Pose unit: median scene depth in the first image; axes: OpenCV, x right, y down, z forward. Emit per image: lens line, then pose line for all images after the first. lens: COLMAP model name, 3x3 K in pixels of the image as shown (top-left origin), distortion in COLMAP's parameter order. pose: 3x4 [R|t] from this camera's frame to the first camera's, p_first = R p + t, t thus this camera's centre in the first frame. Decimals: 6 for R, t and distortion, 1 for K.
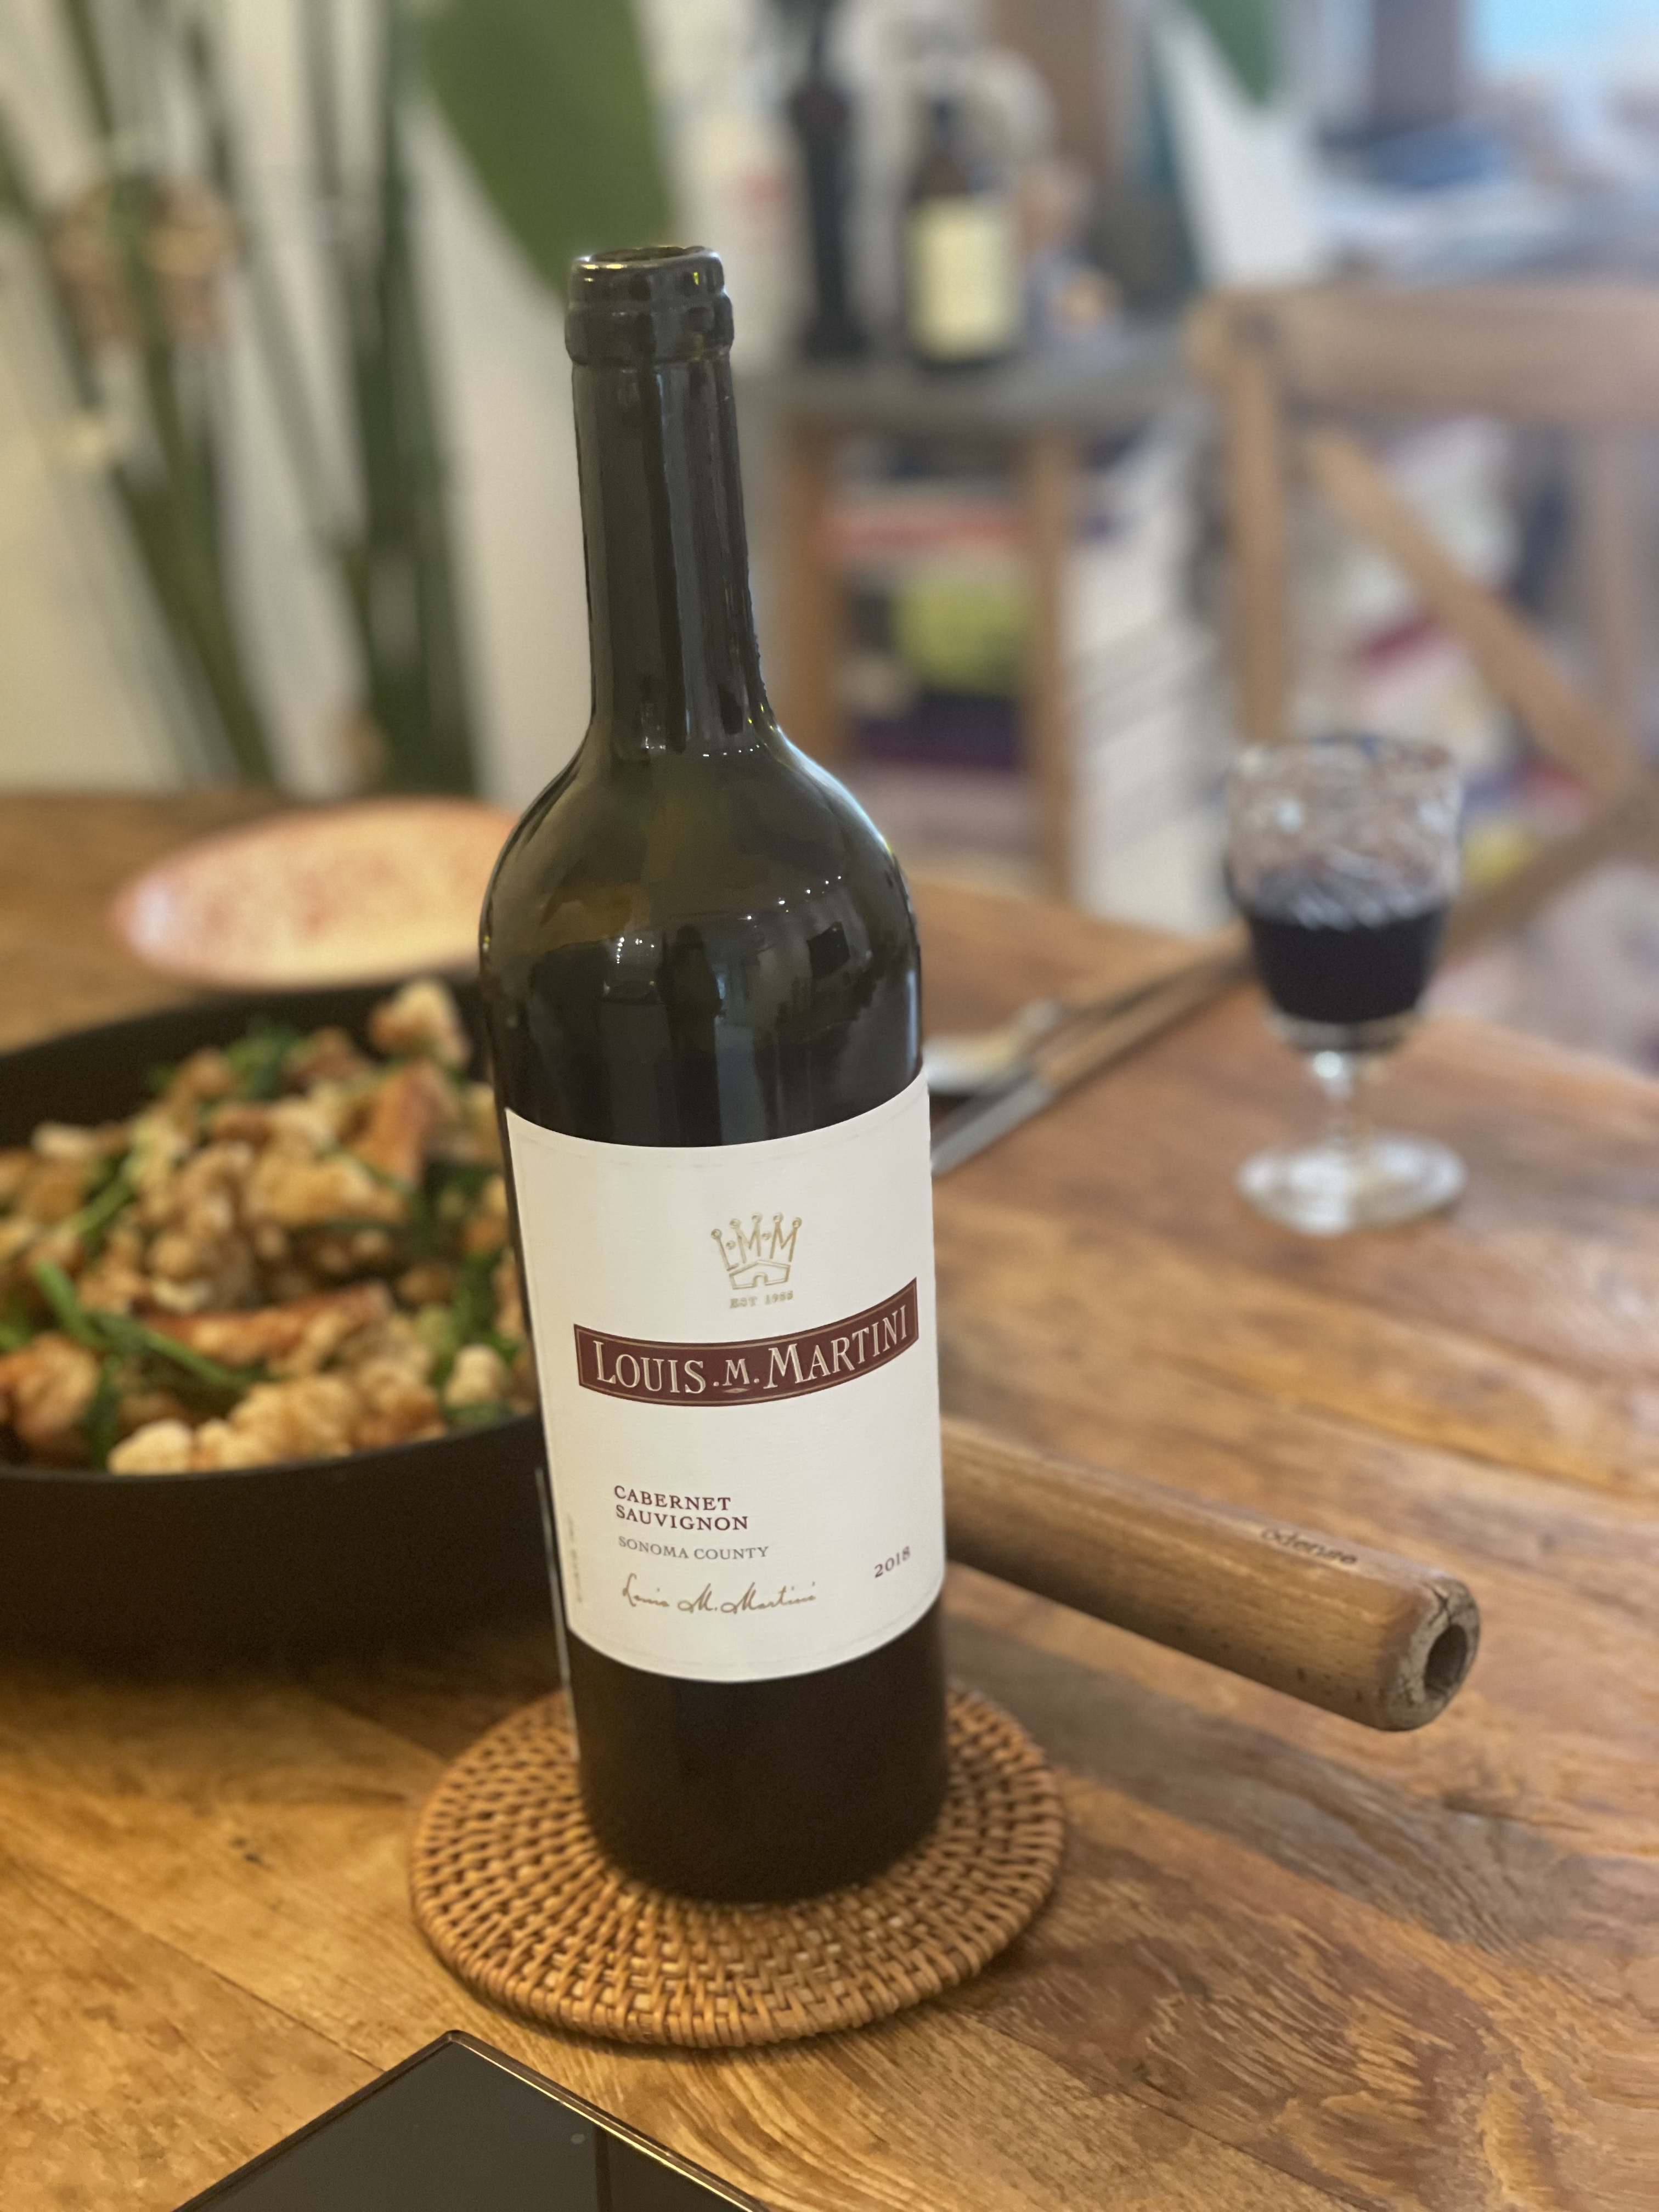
lens RADIAL K [[3336.3, 0, 829.5], [0, 3336.3, 1106.0], [0, 0, 1]] dist [0.141036, 0.012851]
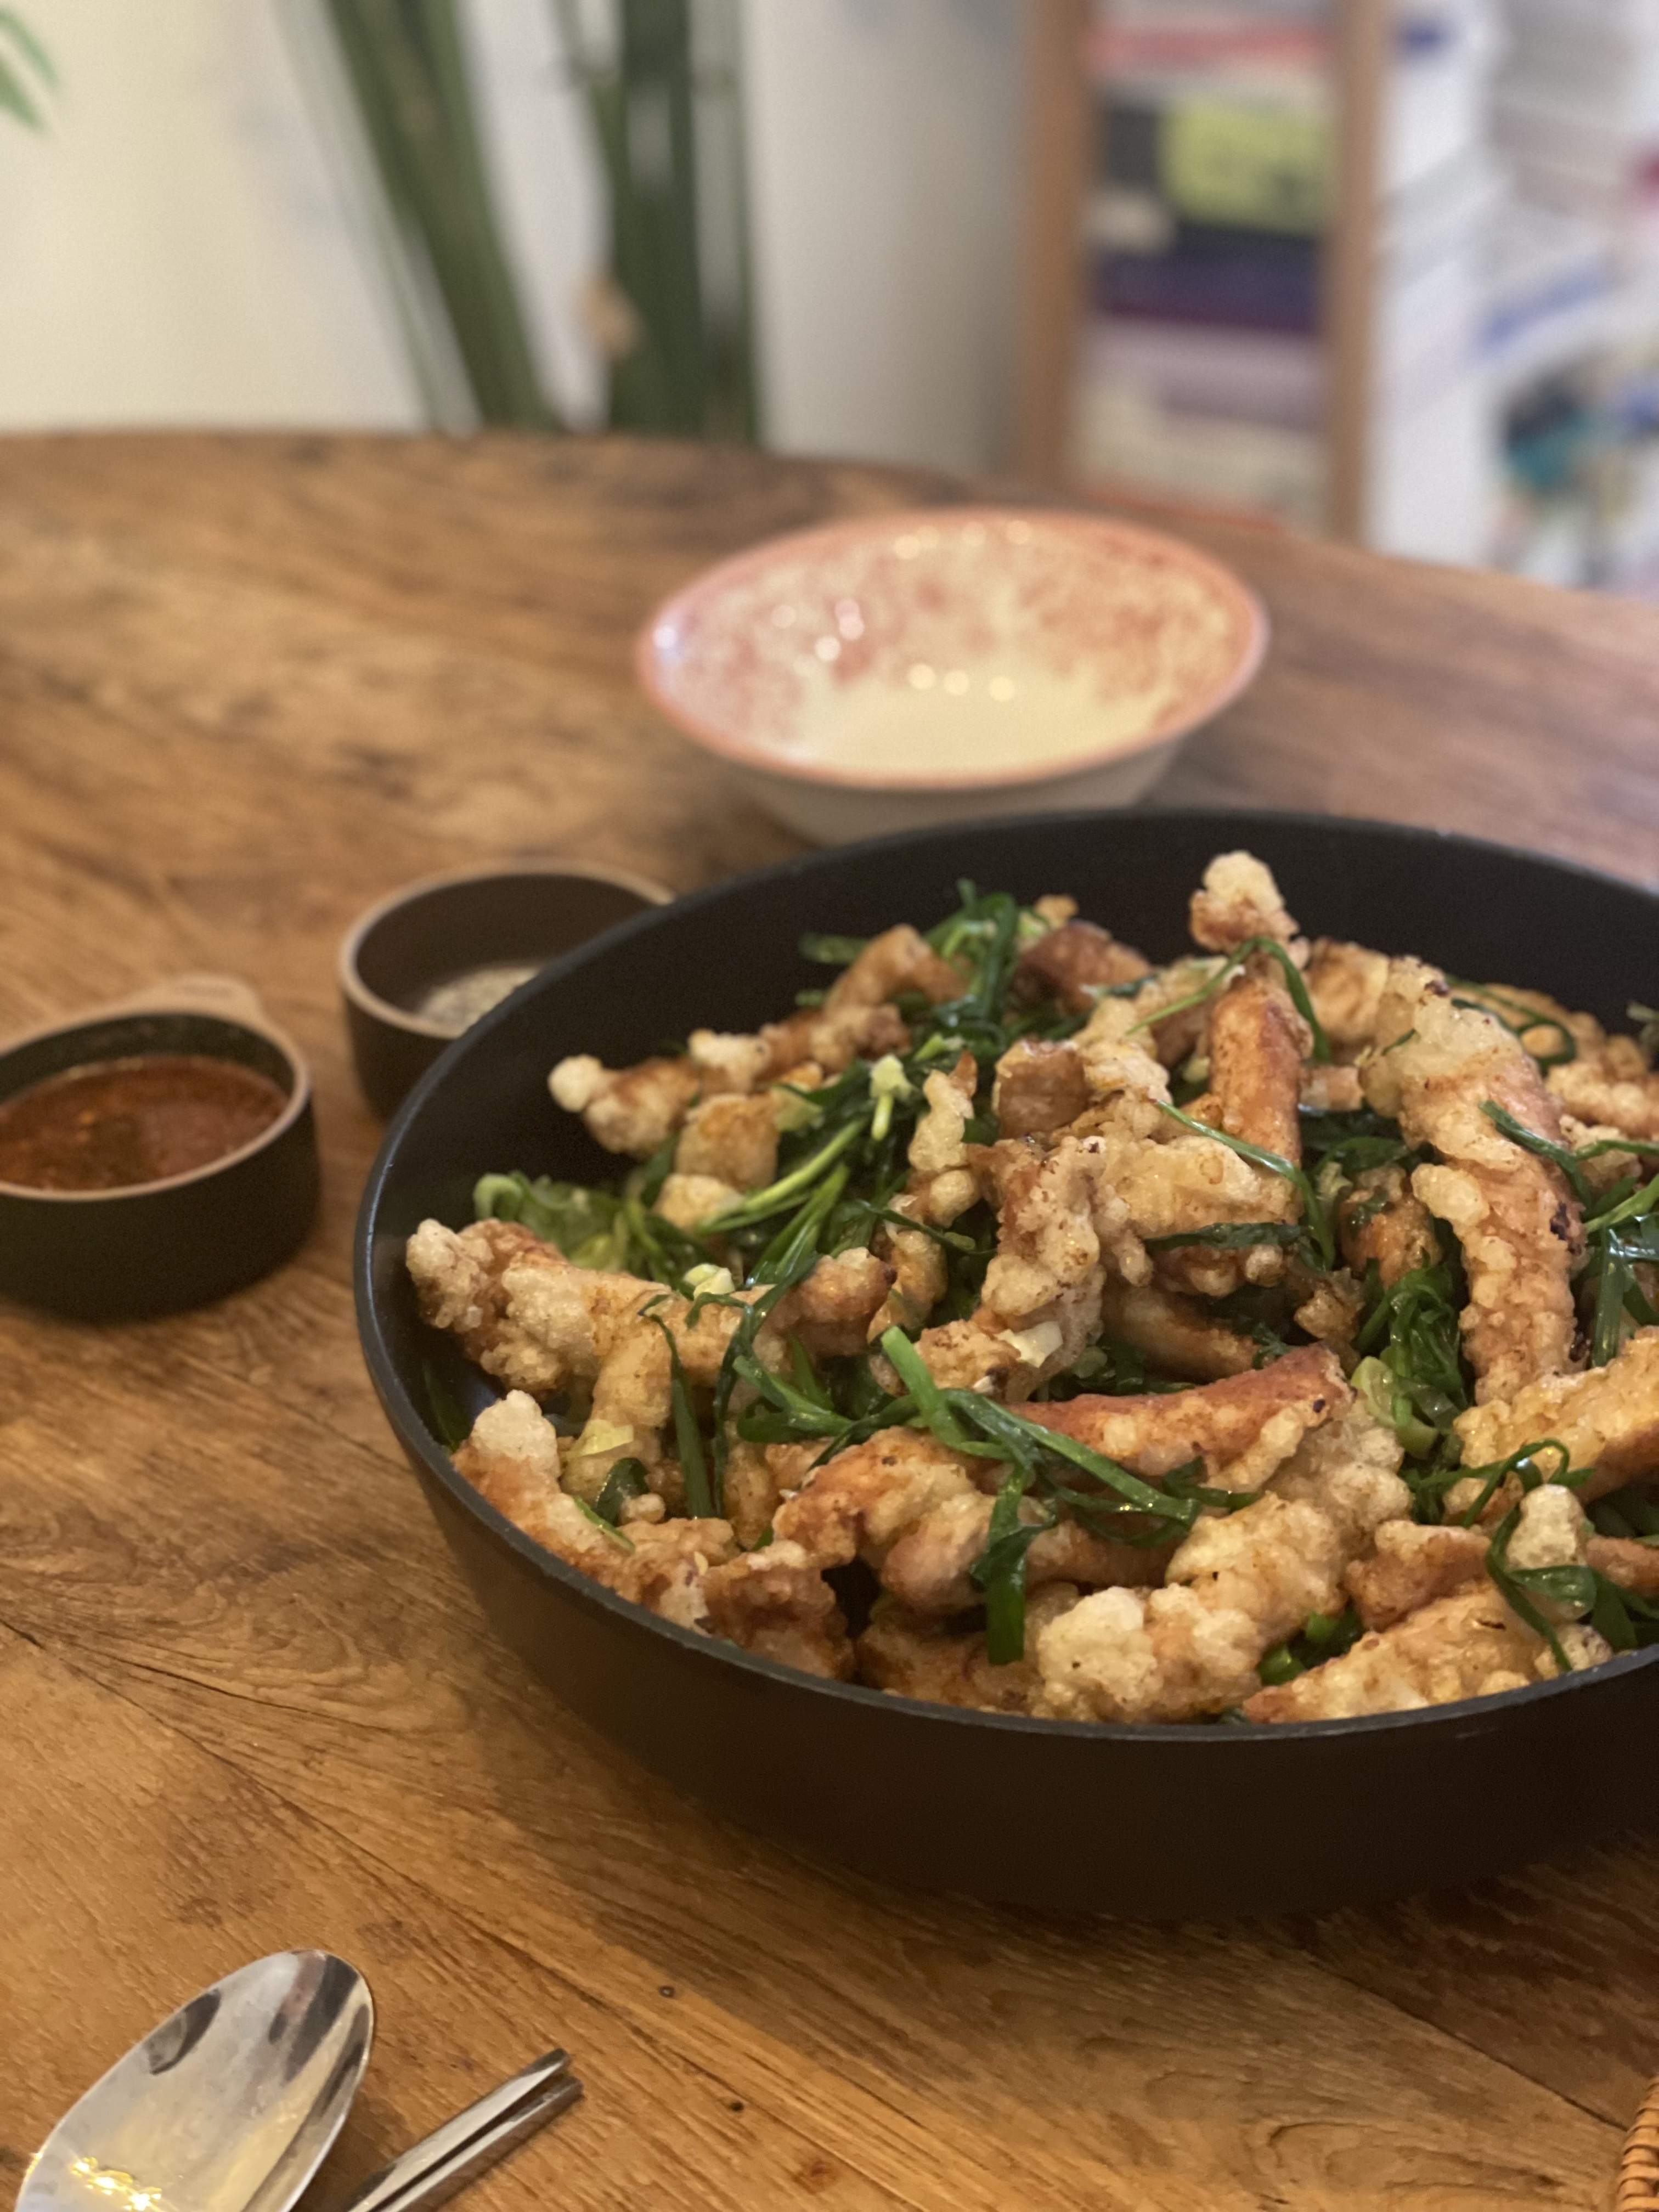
lens RADIAL K [[3336.3, 0, 829.5], [0, 3336.3, 1106.0], [0, 0, 1]] dist [0.141036, 0.012851]
pose [[0.999379, -0.002900, 0.035112, -0.271139], [-0.002730, 0.987232, 0.159268, -0.112746], [-0.035125, -0.159265, 0.986611, 0.315281]]
